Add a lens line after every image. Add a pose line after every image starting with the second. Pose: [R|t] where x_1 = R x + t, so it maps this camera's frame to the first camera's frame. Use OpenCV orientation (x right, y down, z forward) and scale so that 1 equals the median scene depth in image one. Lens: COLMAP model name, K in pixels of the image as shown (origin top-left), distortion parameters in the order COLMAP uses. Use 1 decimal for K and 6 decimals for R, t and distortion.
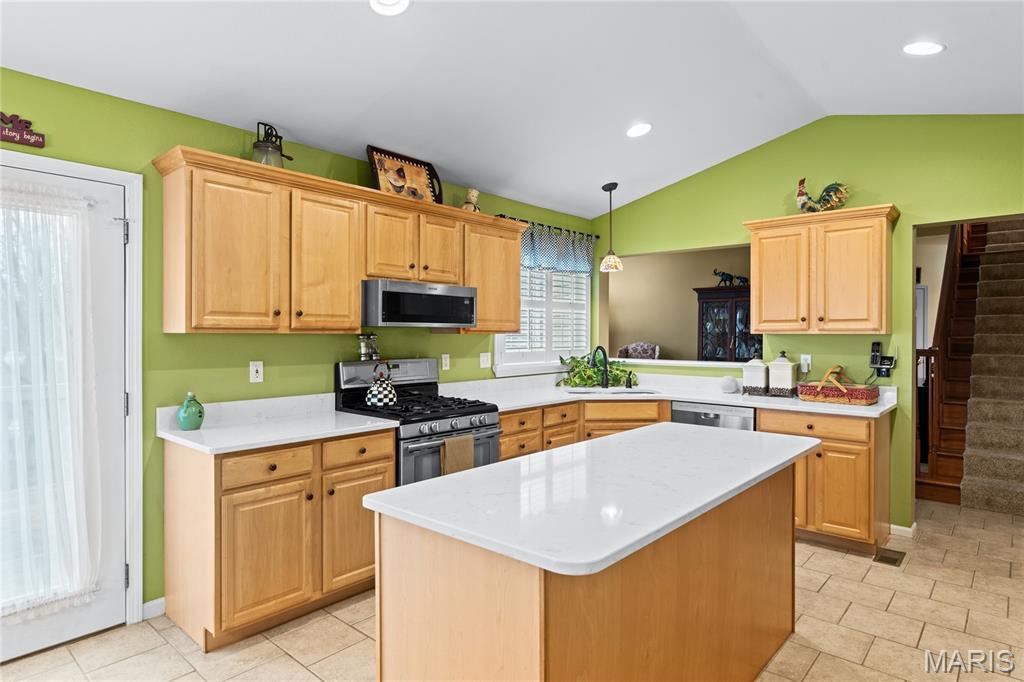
lens RADIAL K [[577.2, 0, 514.4], [0, 577.2, 337.1], [0, 0, 1]] dist [-0.000326, -0.000157]
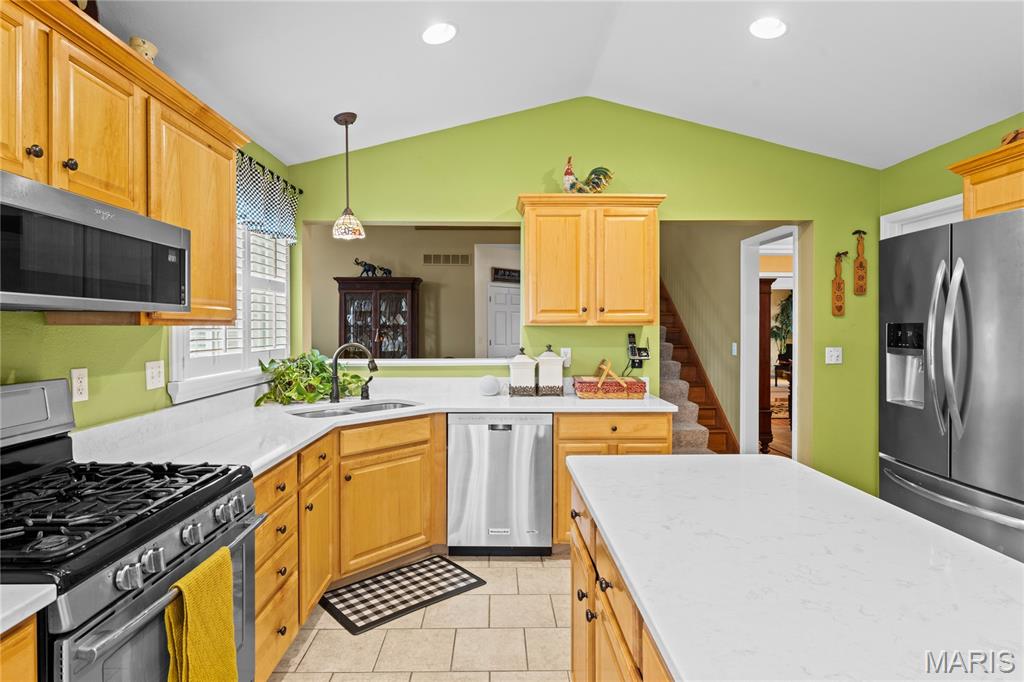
lens RADIAL K [[539.4, 0, 504.1], [0, 539.4, 332.7], [0, 0, 1]] dist [-0.002726, -0.000706]
pose [[0.741224, -0.009351, 0.671193, -0.156981], [0.006734, 0.999956, 0.006495, -0.000572], [-0.671224, -0.000295, 0.741254, 0.434358]]
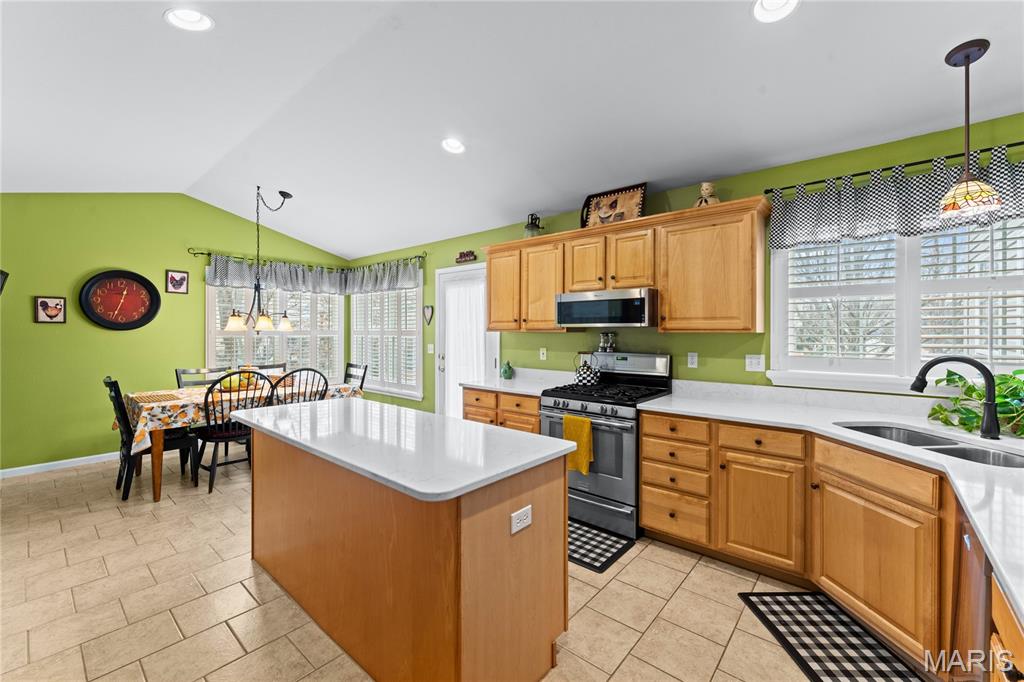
lens RADIAL K [[421.3, 0, 511.5], [0, 421.3, 330.9], [0, 0, 1]] dist [-0.000014, 0.000227]
pose [[0.013255, -0.003713, -0.999905, 0.623740], [-0.008697, 0.999955, -0.003828, -0.002894], [0.999874, 0.008746, 0.013222, 0.667376]]
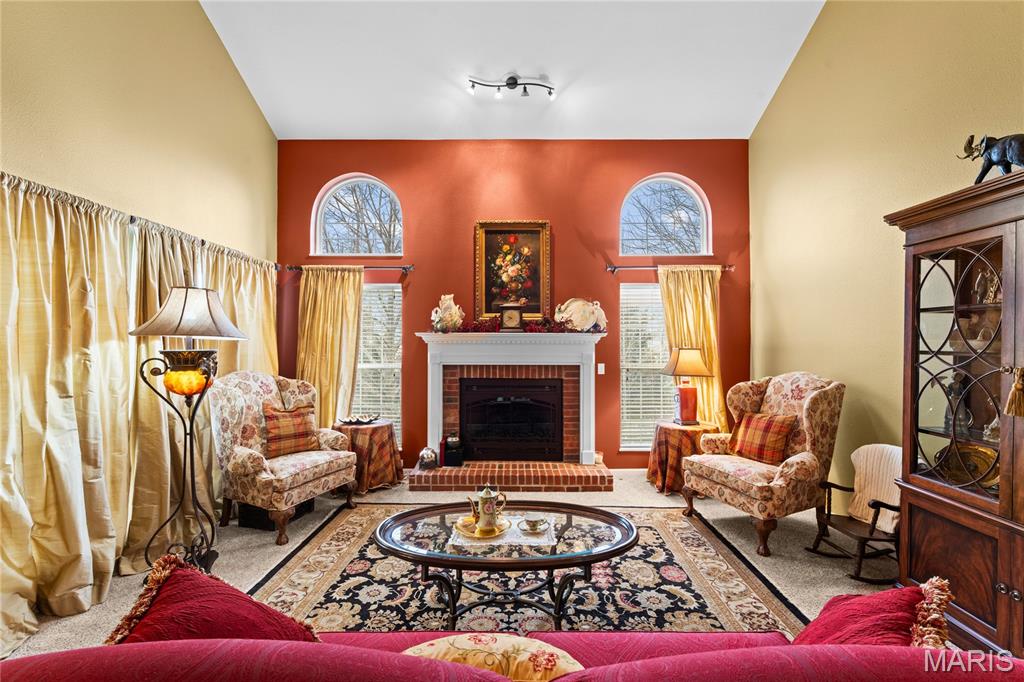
lens RADIAL K [[456.0, 0, 512.0], [0, 456.0, 341.0], [0, 0, 1]] dist [-0.000155, -0.000360]
pose [[0.654746, -0.001966, -0.755847, 0.873958], [-0.003930, 0.999974, -0.006006, -0.028872], [0.755839, 0.006903, 0.654721, 1.587663]]
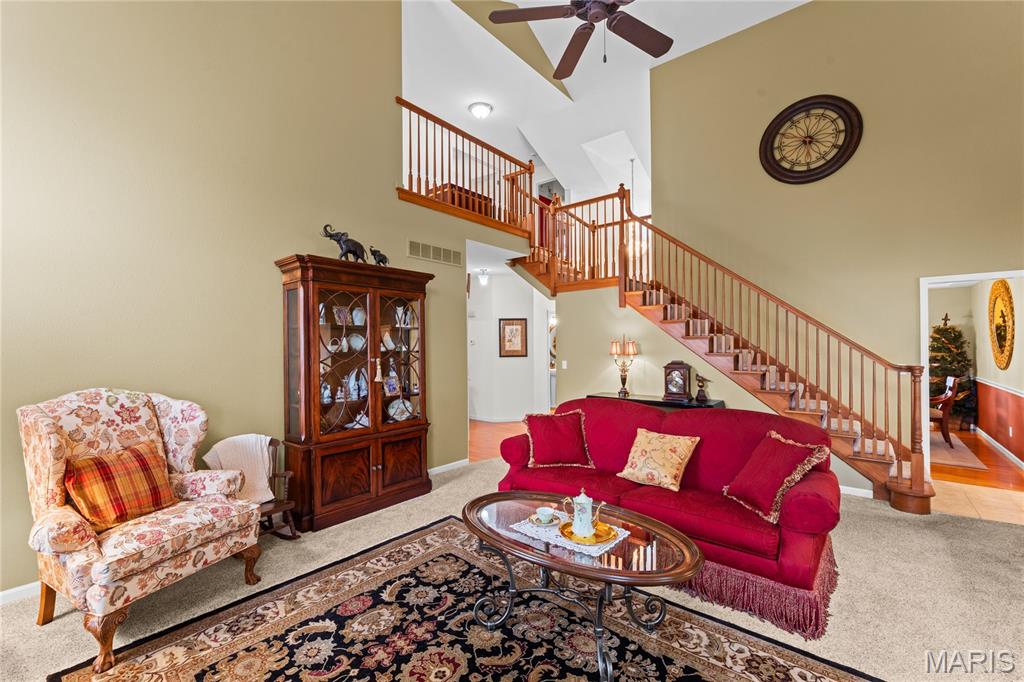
lens RADIAL K [[432.2, 0, 512.0], [0, 432.2, 341.0], [0, 0, 1]] dist [-0.000230, -0.000098]
pose [[-0.028708, 0.006128, 0.999569, -0.063459], [0.011090, 0.999922, -0.005812, -0.033954], [-0.999526, 0.010919, -0.028774, 2.018584]]
